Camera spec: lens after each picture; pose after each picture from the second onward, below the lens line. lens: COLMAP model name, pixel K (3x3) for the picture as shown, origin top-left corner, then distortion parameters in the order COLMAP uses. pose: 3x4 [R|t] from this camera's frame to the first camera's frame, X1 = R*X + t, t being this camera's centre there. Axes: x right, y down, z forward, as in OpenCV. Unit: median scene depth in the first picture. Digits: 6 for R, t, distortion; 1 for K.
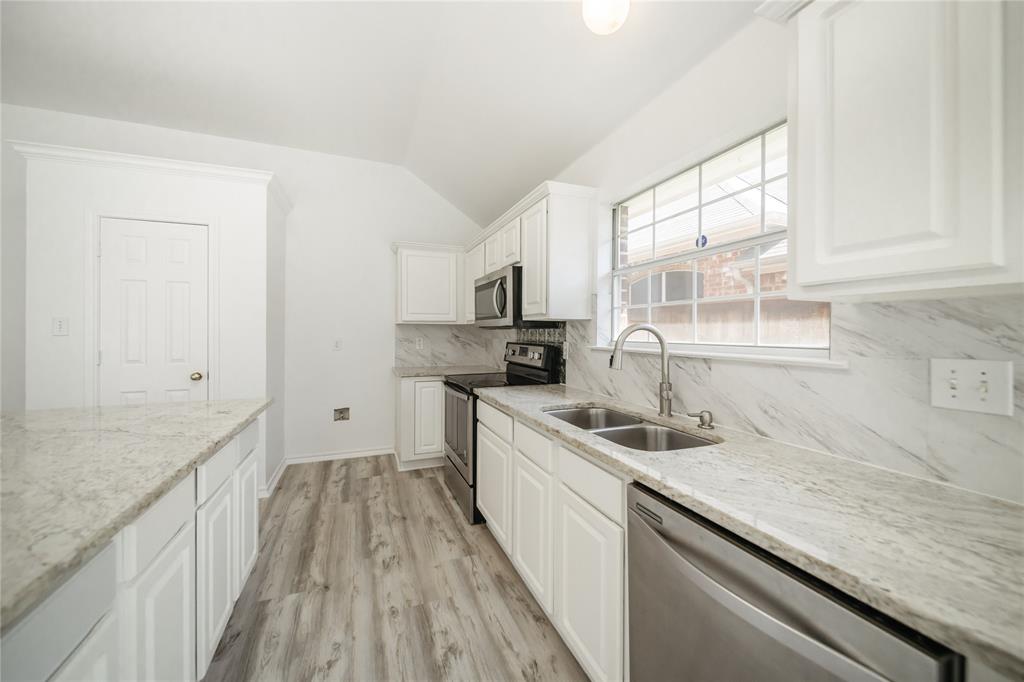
lens RADIAL K [[365.9, 0, 498.4], [0, 365.9, 332.7], [0, 0, 1]] dist [-0.000216, -0.000082]
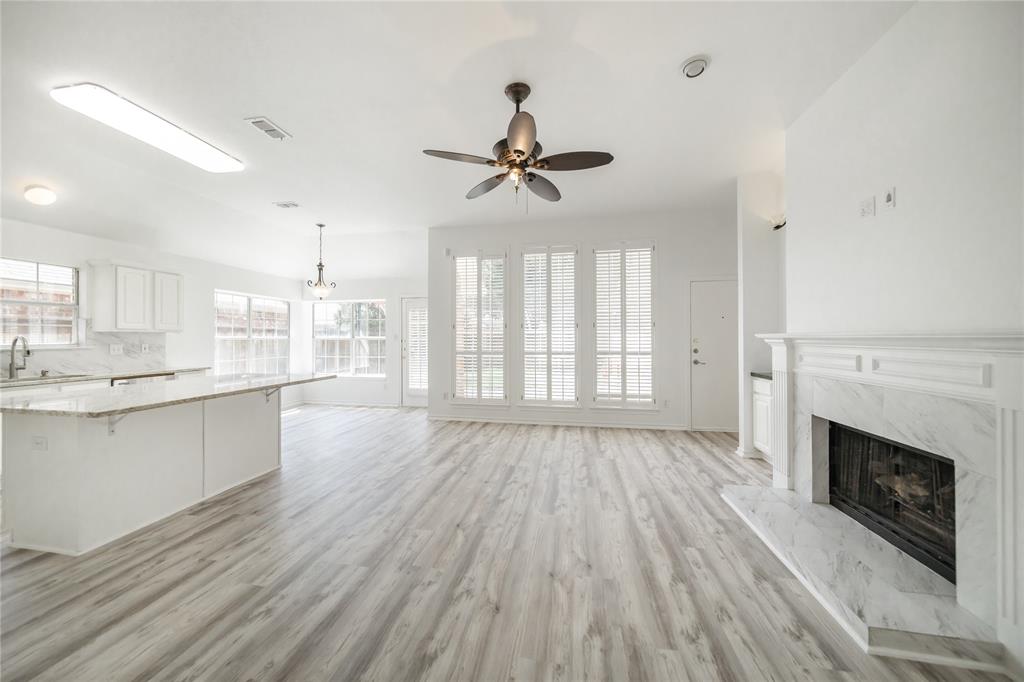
lens RADIAL K [[365.9, 0, 498.4], [0, 365.9, 332.7], [0, 0, 1]] dist [-0.000216, -0.000082]
pose [[-0.847133, 0.007124, 0.531333, -1.969707], [0.001096, 0.999931, -0.011659, -0.007514], [-0.531379, -0.009294, -0.847083, 0.836343]]
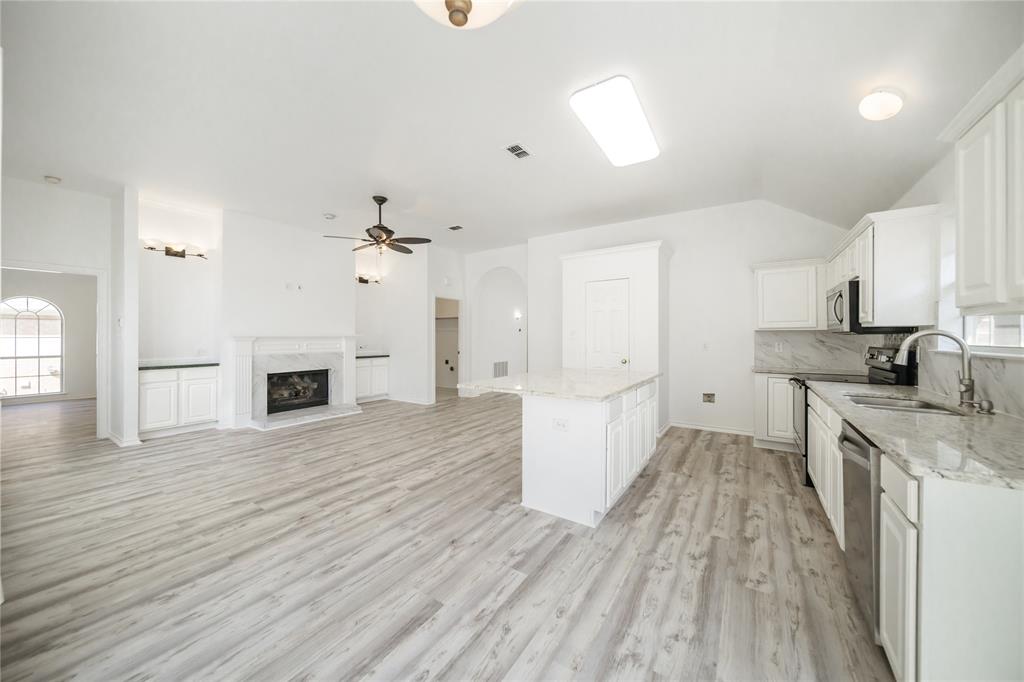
lens RADIAL K [[368.0, 0, 502.7], [0, 368.0, 337.3], [0, 0, 1]] dist [-0.007600, -0.000183]
pose [[0.576090, -0.001996, -0.817384, 0.354686], [-0.000452, 0.999996, -0.002761, 0.002751], [0.817386, 0.001960, 0.576087, -0.596278]]
